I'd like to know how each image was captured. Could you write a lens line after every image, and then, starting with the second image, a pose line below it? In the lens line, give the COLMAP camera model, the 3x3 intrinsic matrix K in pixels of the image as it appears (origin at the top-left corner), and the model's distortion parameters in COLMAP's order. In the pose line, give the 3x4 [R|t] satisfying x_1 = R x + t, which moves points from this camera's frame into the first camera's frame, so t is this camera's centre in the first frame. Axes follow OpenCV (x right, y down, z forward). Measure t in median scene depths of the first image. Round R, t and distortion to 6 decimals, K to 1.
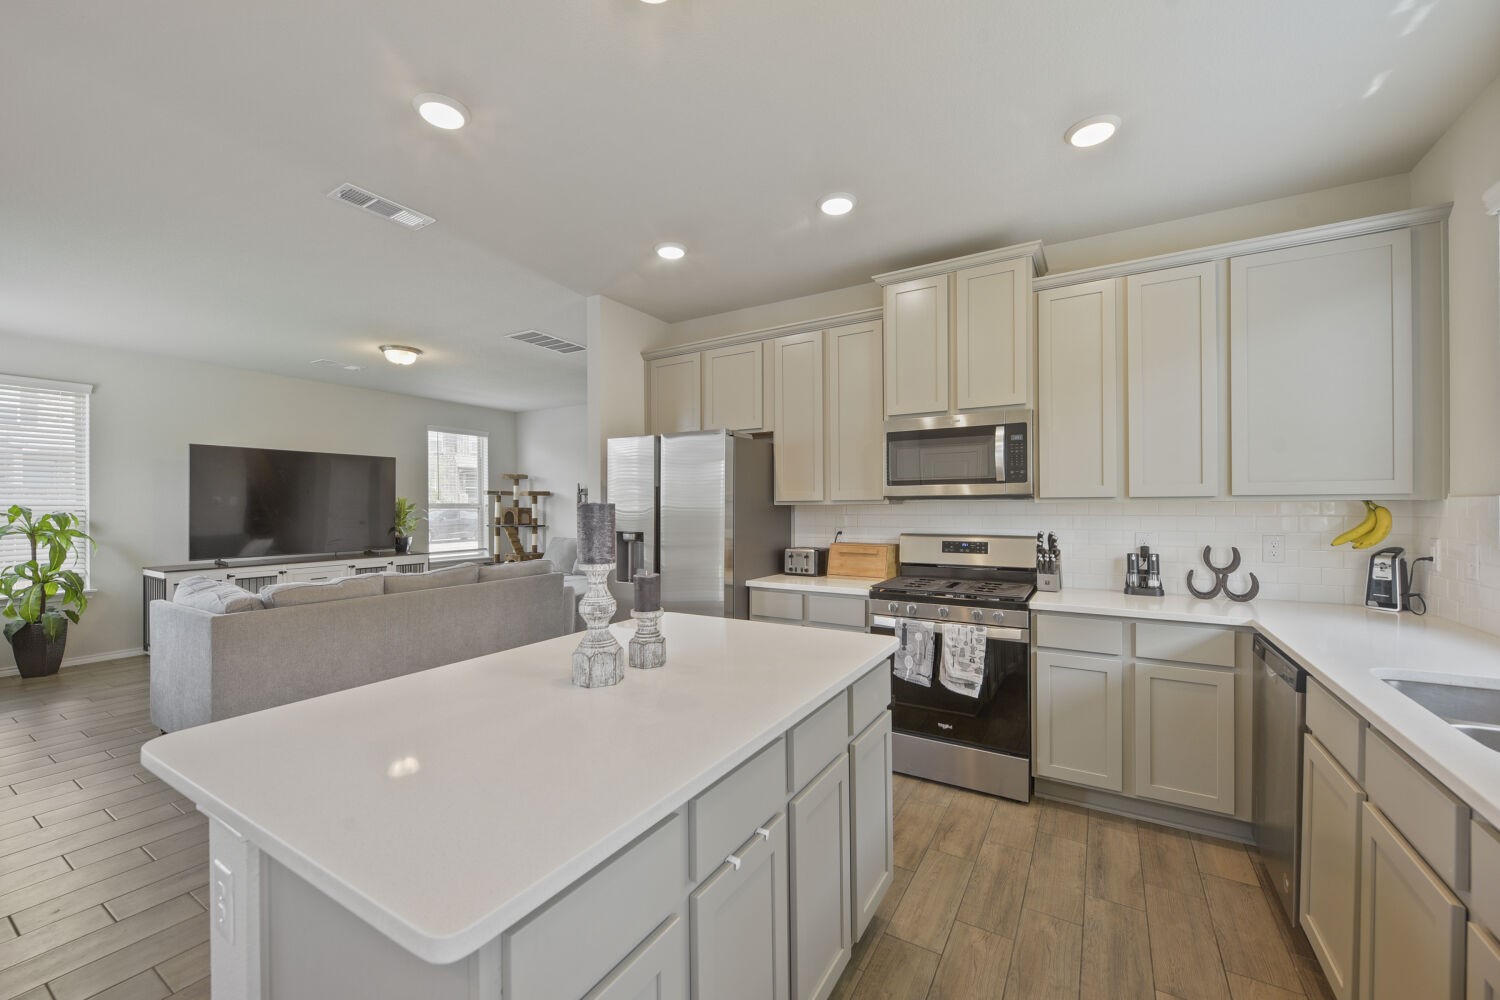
lens RADIAL K [[605.6, 0, 757.0], [0, 605.6, 505.7], [0, 0, 1]] dist [-0.004702, -0.001261]
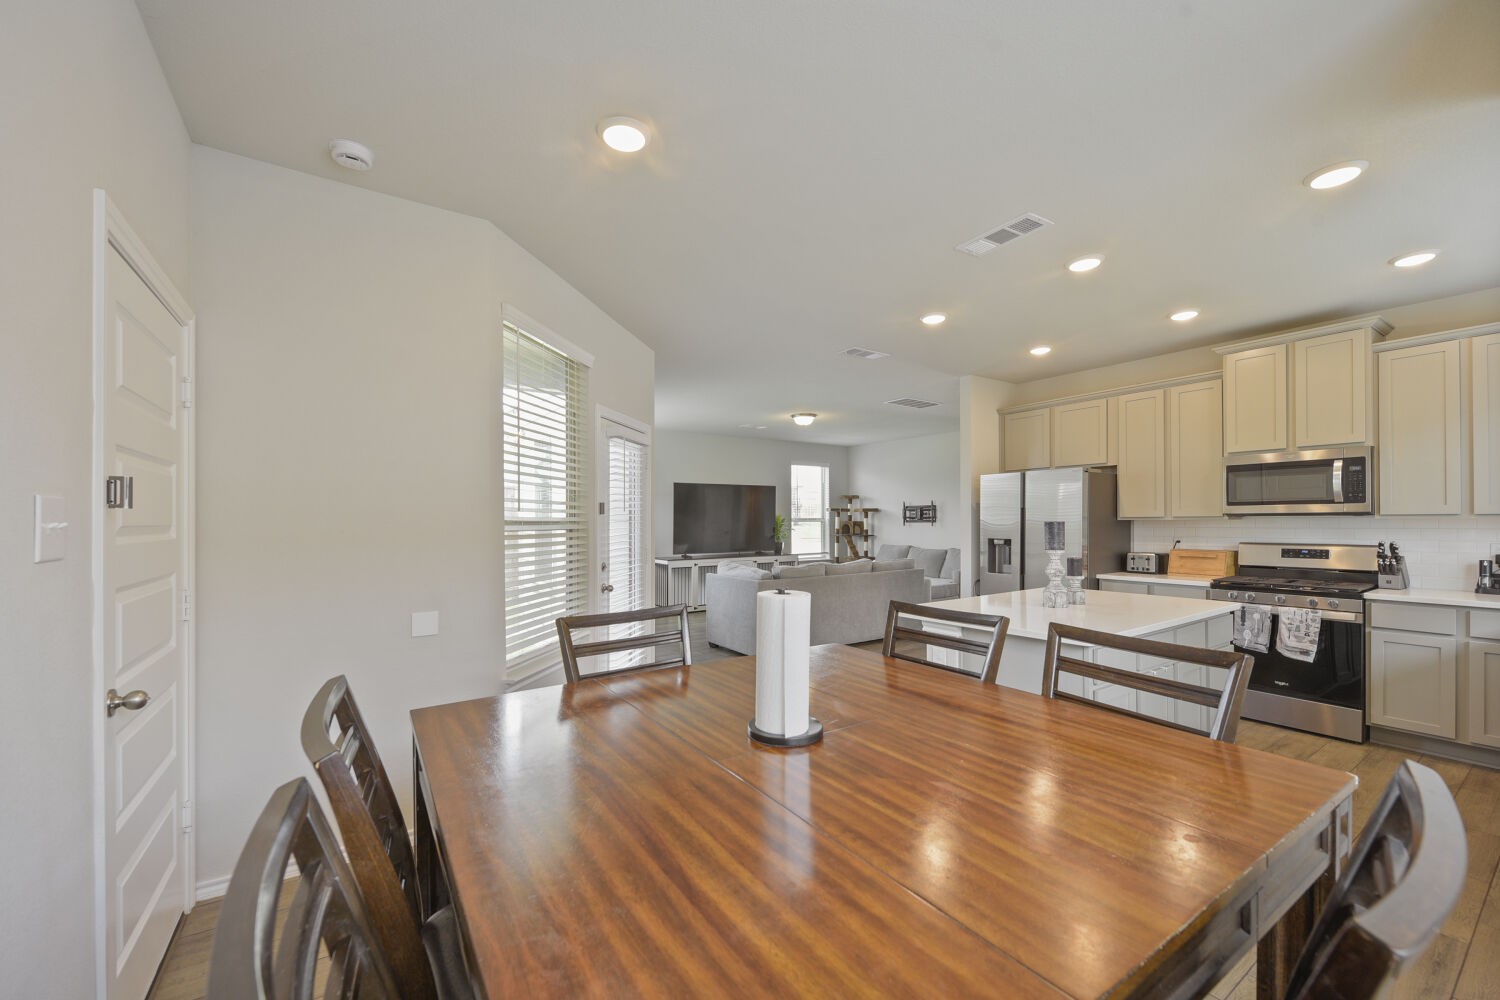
lens RADIAL K [[605.6, 0, 704.3], [0, 605.6, 523.2], [0, 0, 1]] dist [-0.004702, -0.001261]
pose [[0.882911, 0.000259, -0.469539, -0.171533], [0.003784, 0.999963, 0.007668, -0.009039], [0.469524, -0.008547, 0.882878, -0.689423]]
